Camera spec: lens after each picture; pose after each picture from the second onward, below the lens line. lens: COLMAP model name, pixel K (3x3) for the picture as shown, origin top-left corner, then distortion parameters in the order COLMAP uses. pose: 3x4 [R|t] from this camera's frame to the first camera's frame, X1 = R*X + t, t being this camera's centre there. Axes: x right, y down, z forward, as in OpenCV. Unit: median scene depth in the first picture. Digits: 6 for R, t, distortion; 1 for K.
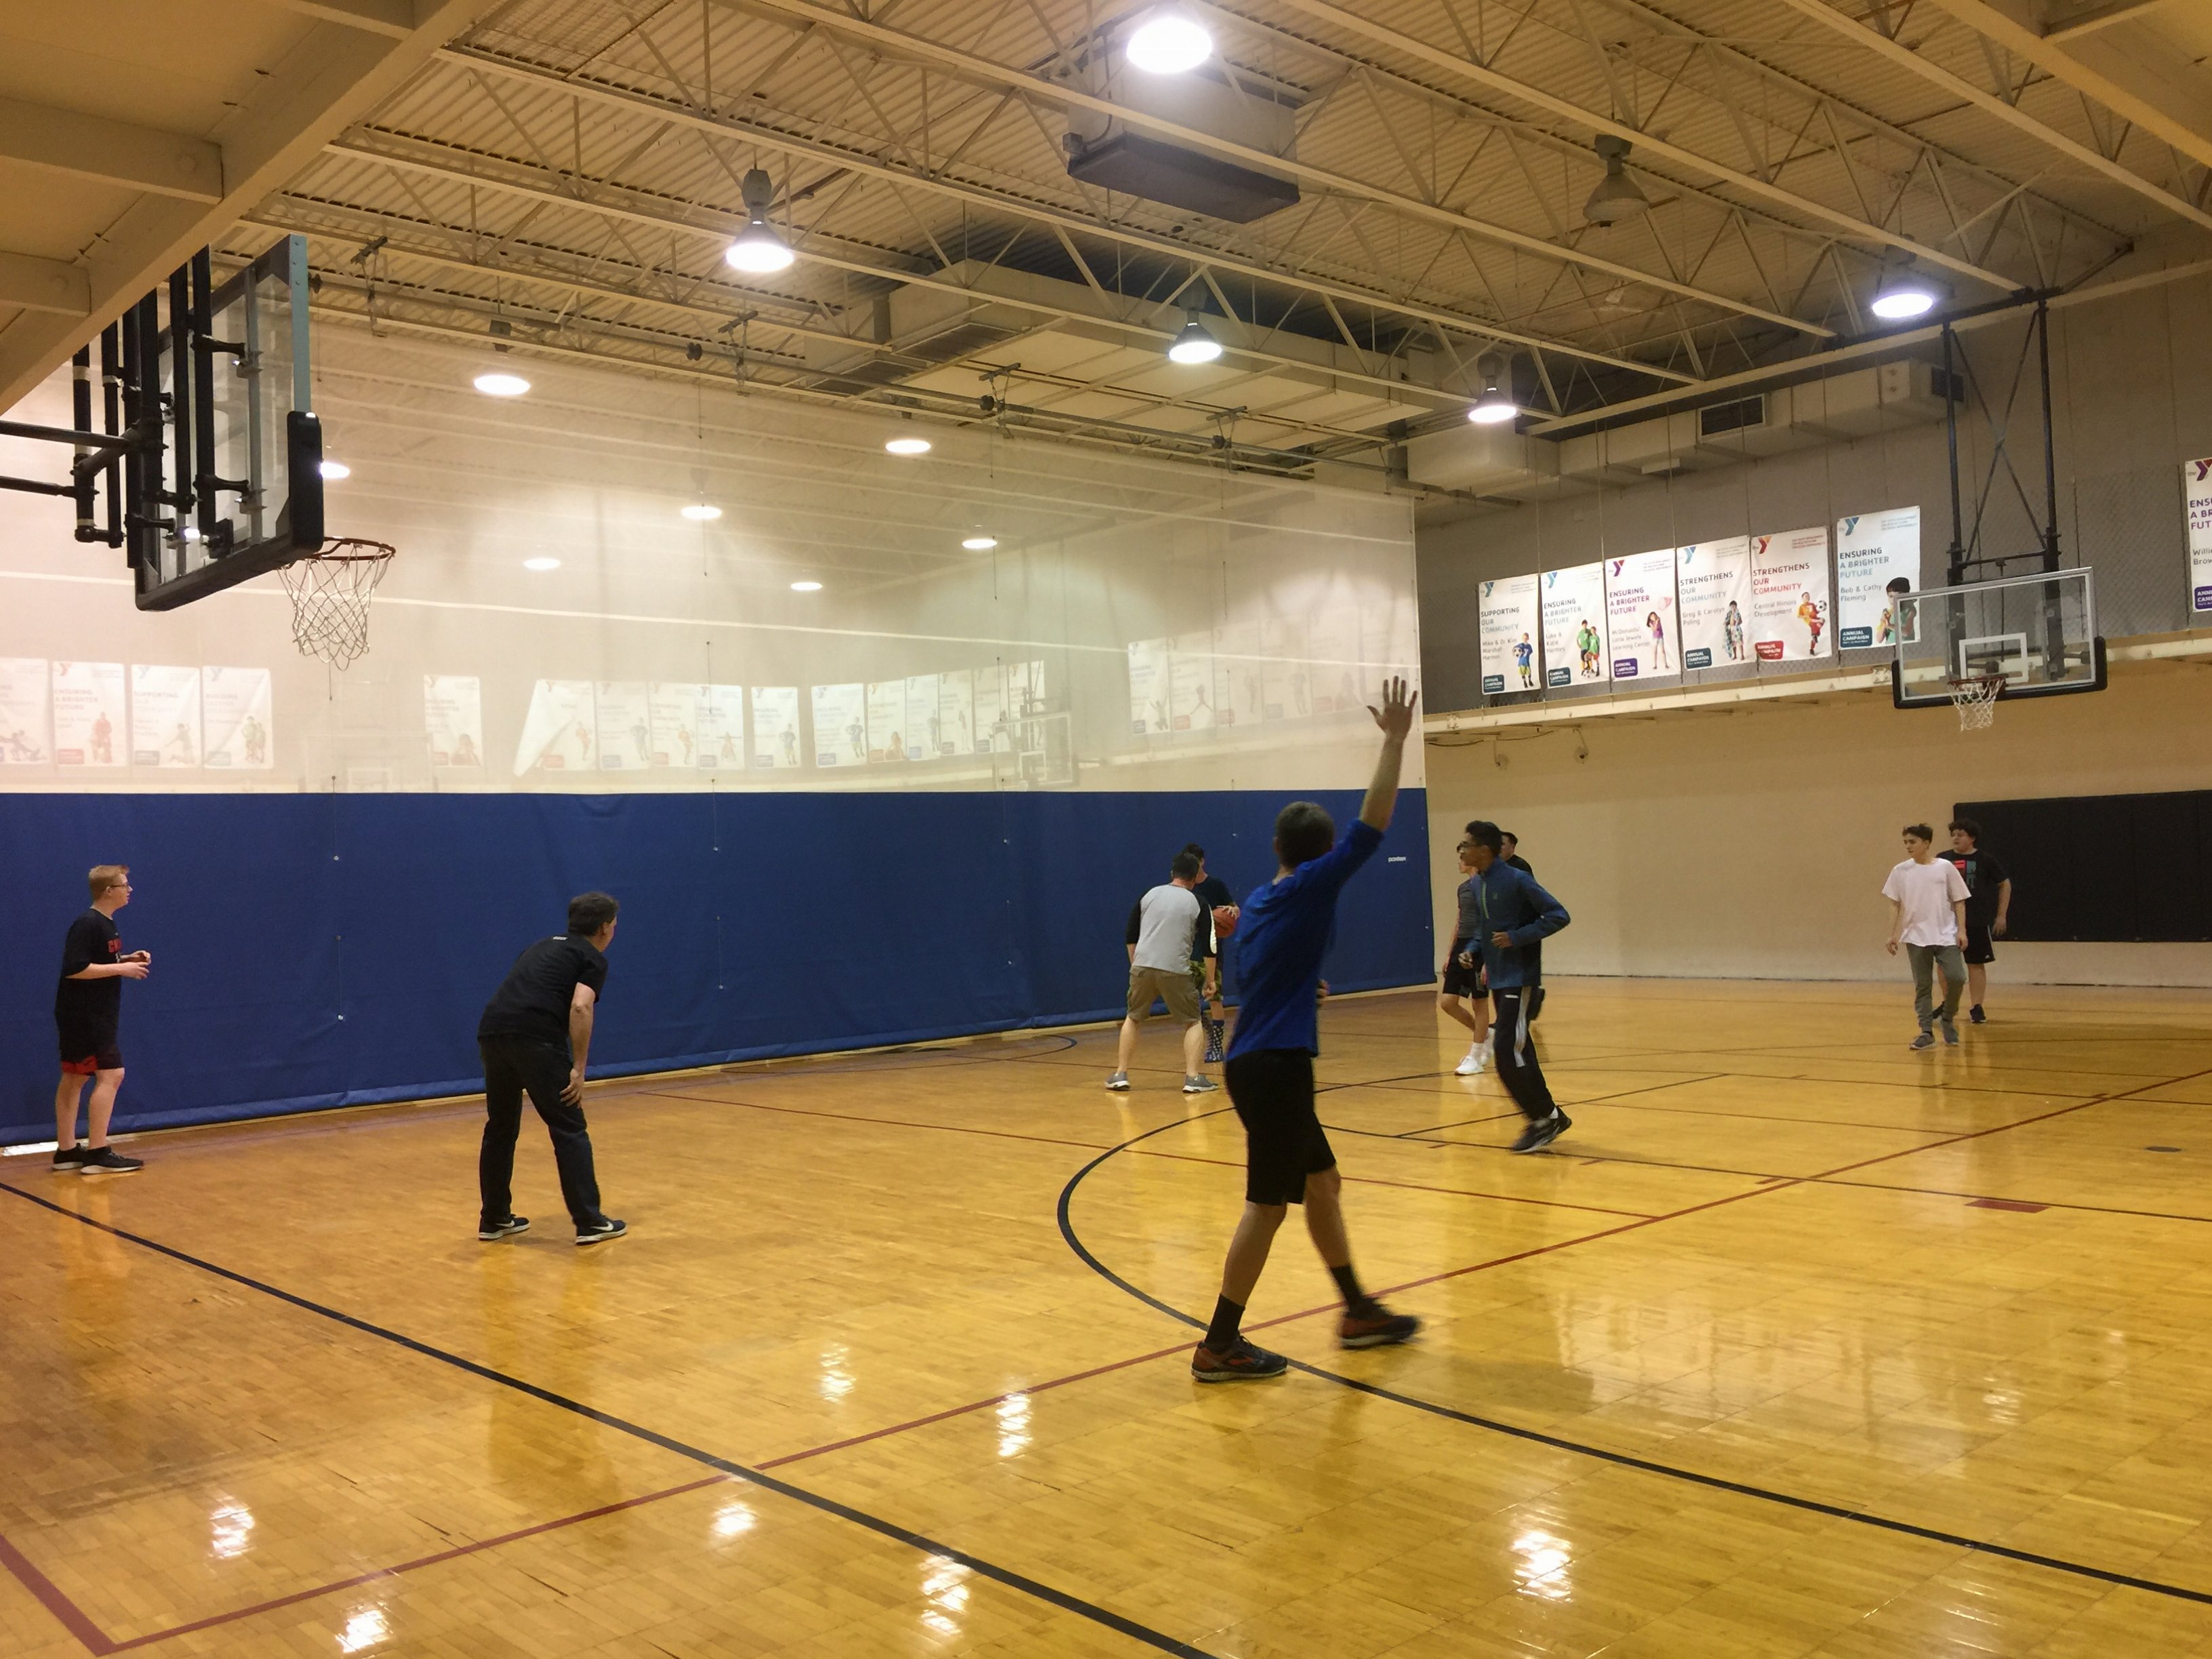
lens RADIAL K [[1885.5, 0, 1091.9], [0, 1885.5, 828.5], [0, 0, 1]] dist [0.083393, -0.115250]
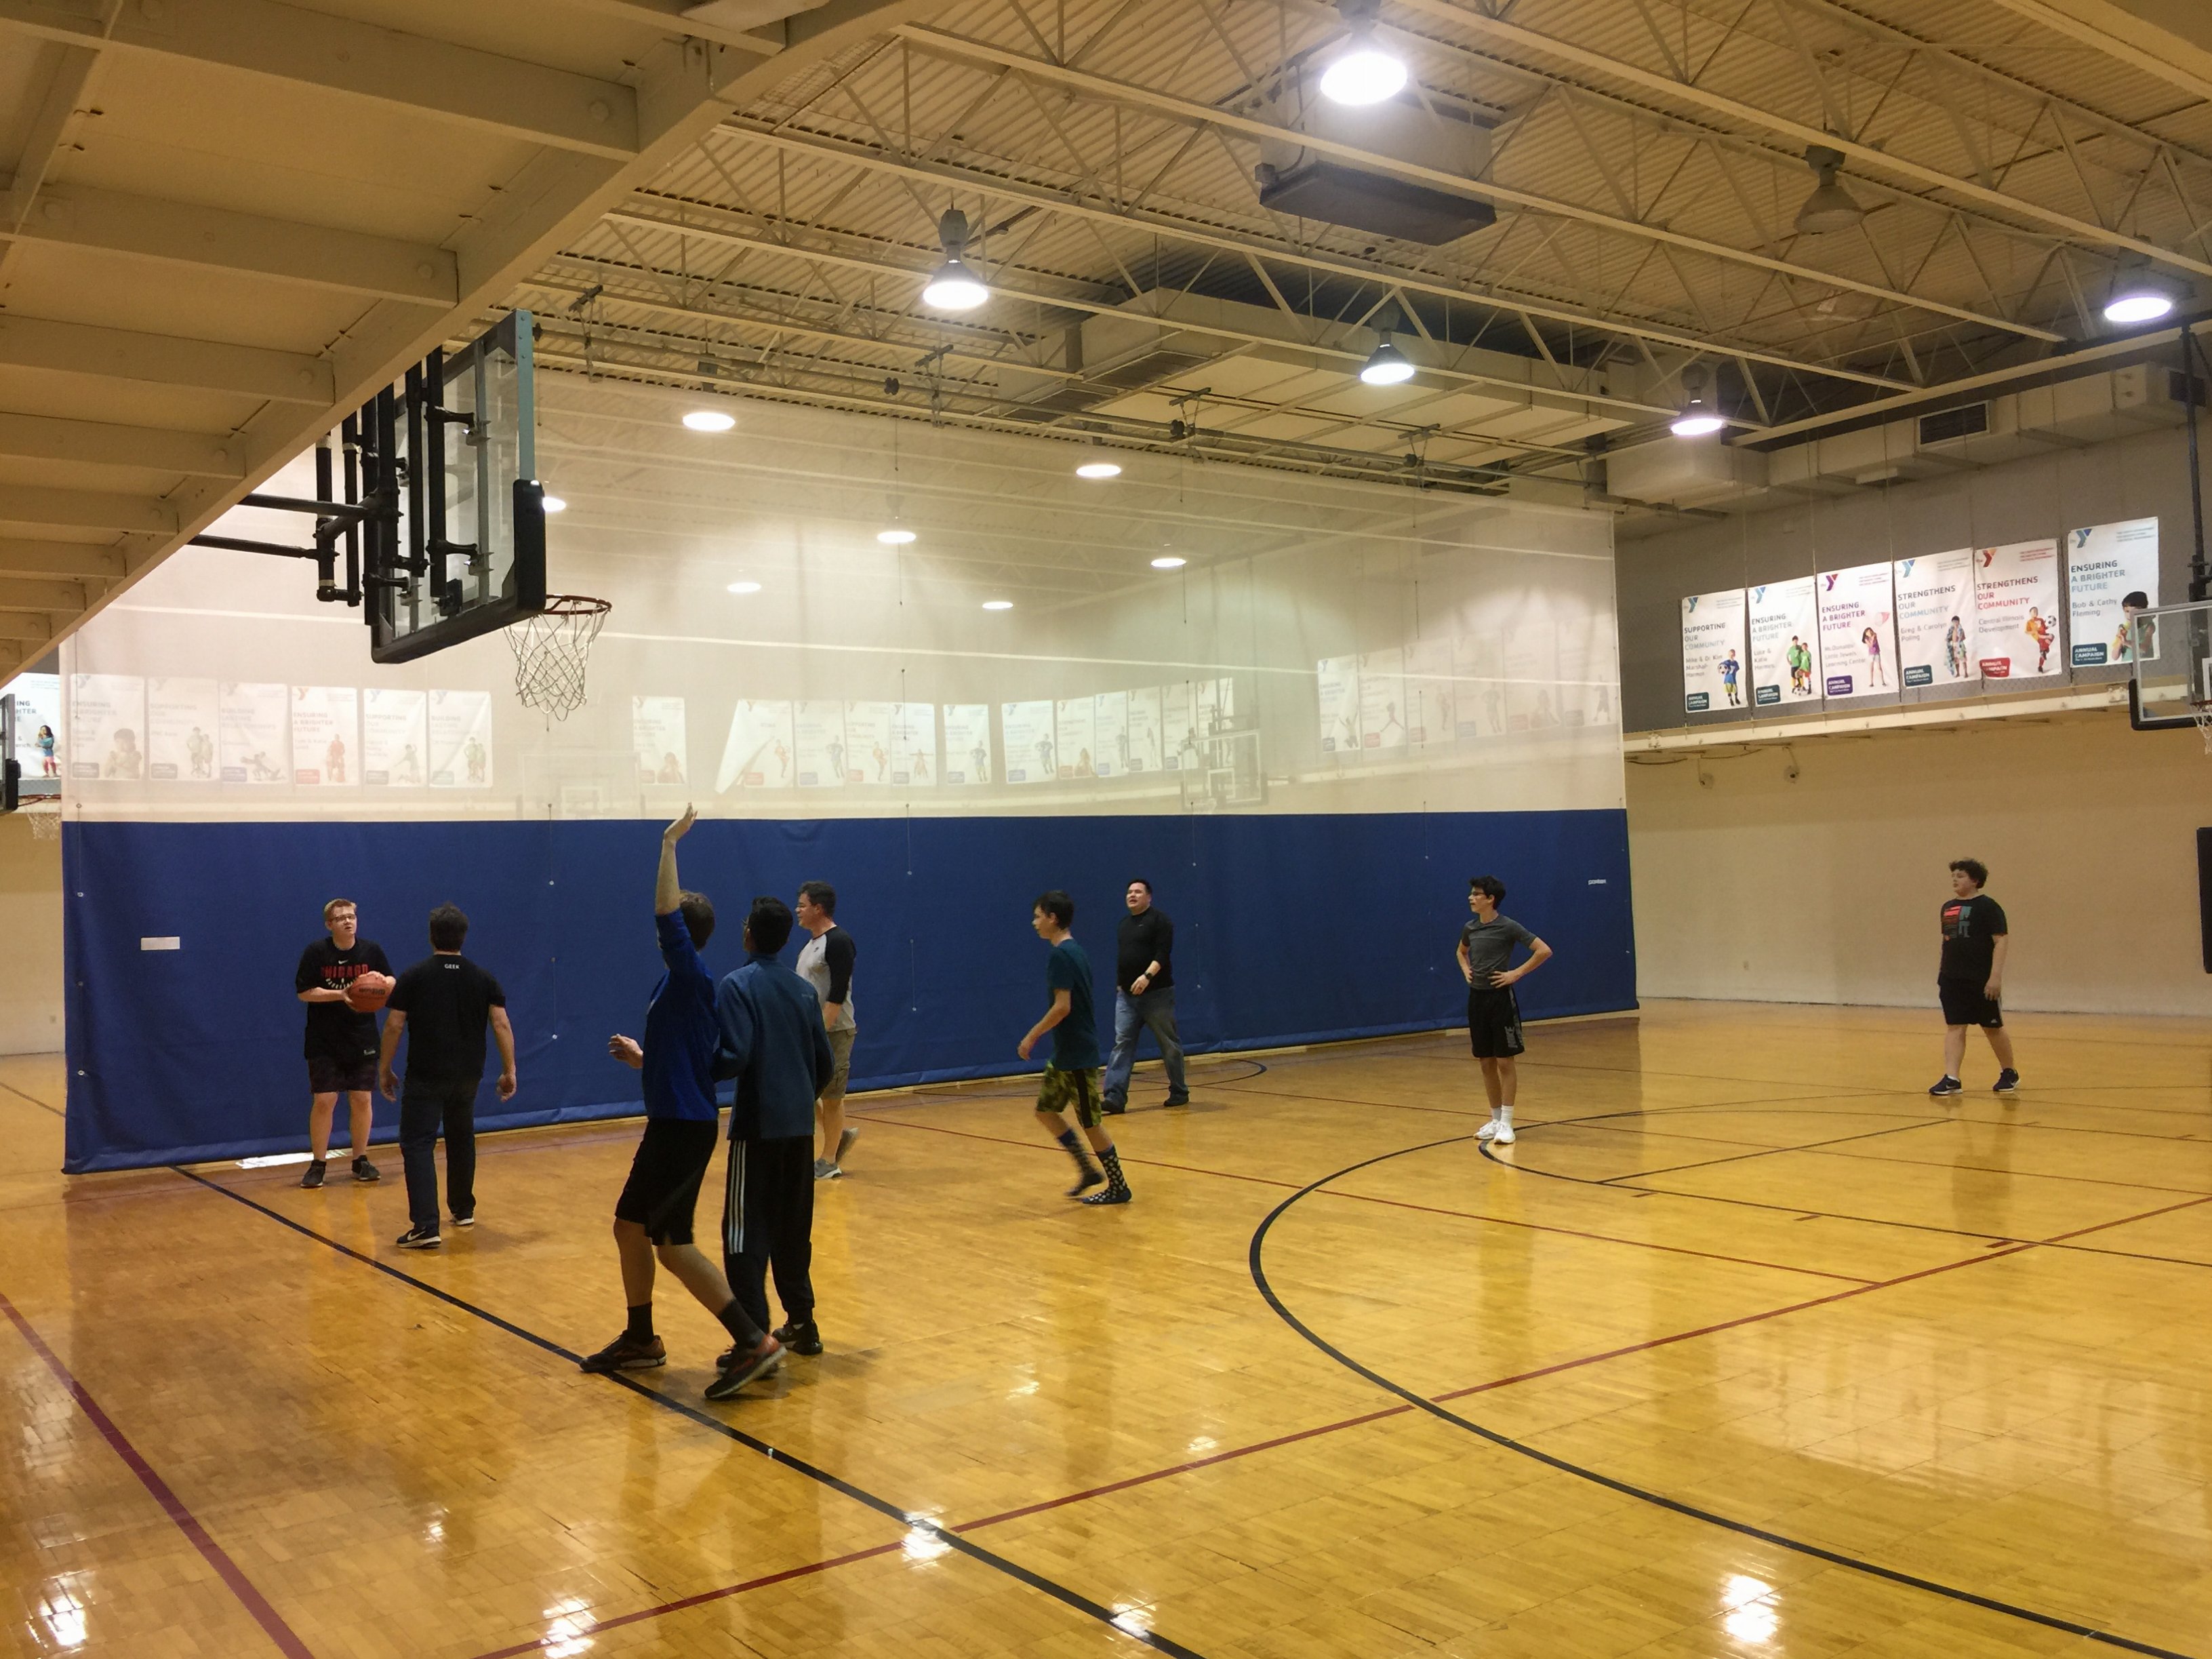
lens RADIAL K [[1885.5, 0, 1088.5], [0, 1885.5, 811.1], [0, 0, 1]] dist [0.083393, -0.115250]
pose [[0.994958, 0.001504, -0.100284, -0.001115], [-0.002770, 0.999918, -0.012486, -0.008048], [0.100257, 0.012701, 0.994881, -0.000155]]
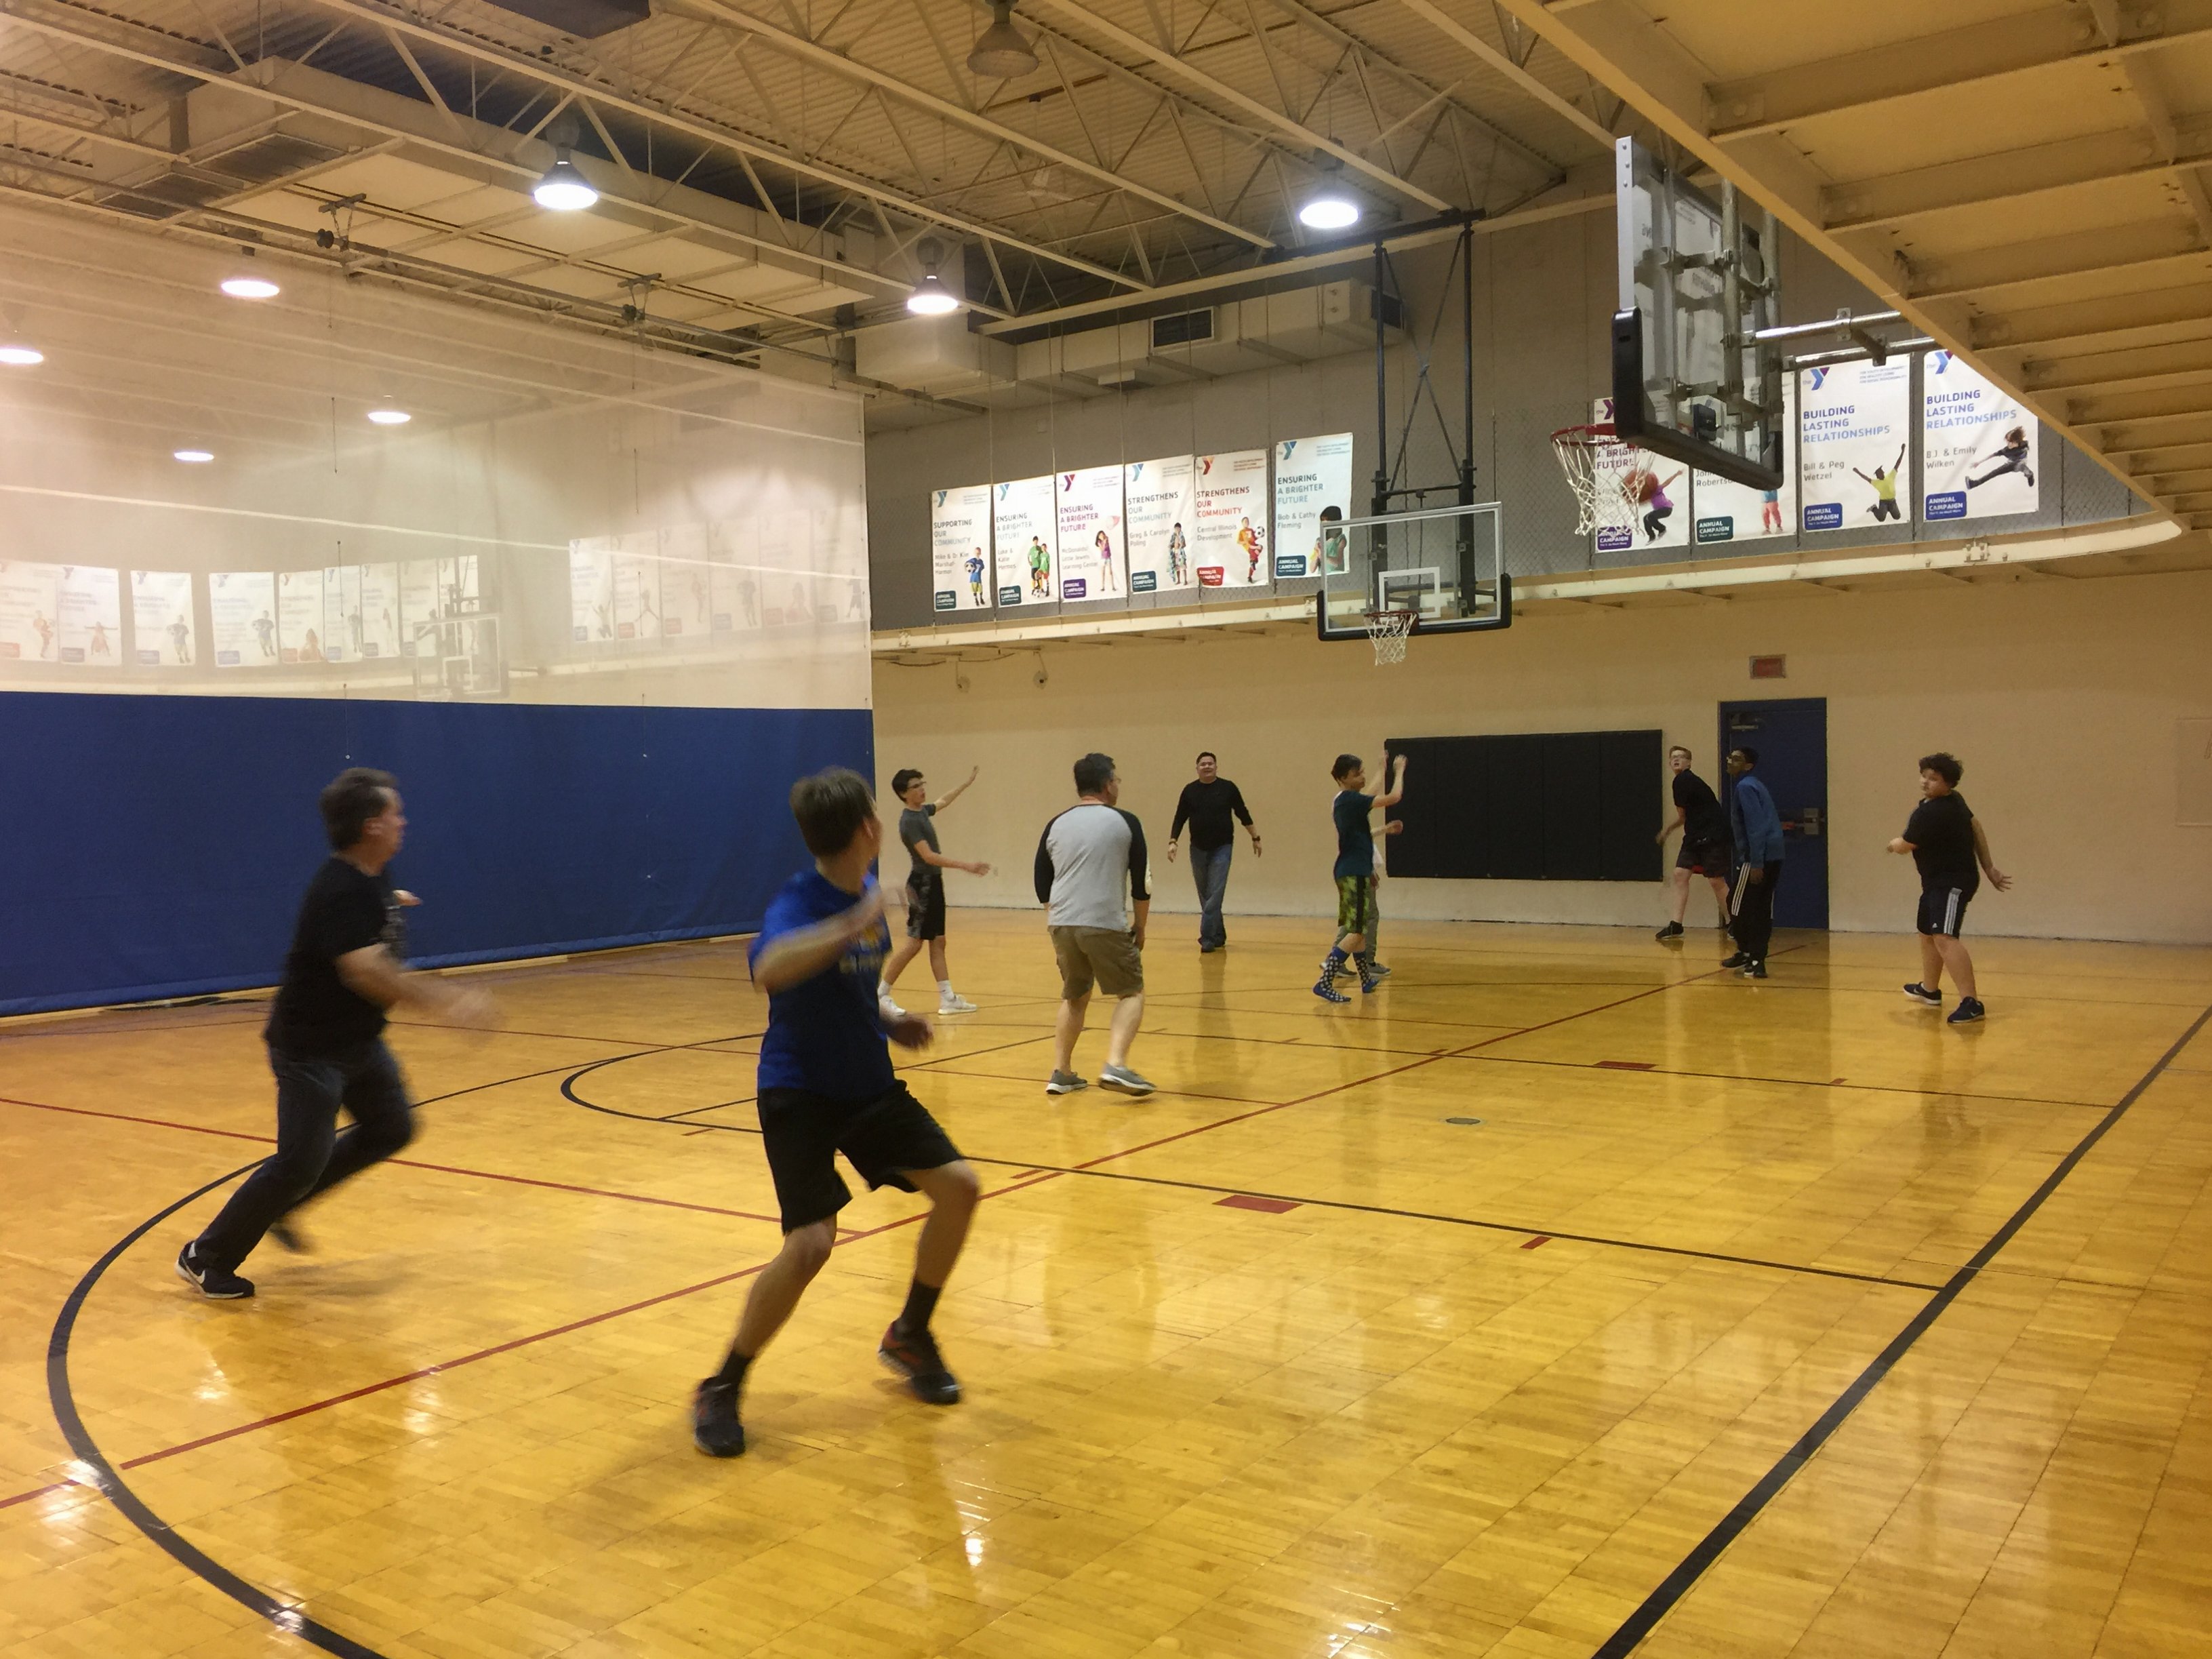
lens RADIAL K [[1885.5, 0, 1082.5], [0, 1885.5, 837.4], [0, 0, 1]] dist [0.083393, -0.115250]
pose [[0.975524, 0.011192, 0.219609, 0.082320], [-0.021561, 0.998760, 0.044877, -0.002735], [-0.218834, -0.048514, 0.974555, 0.072425]]
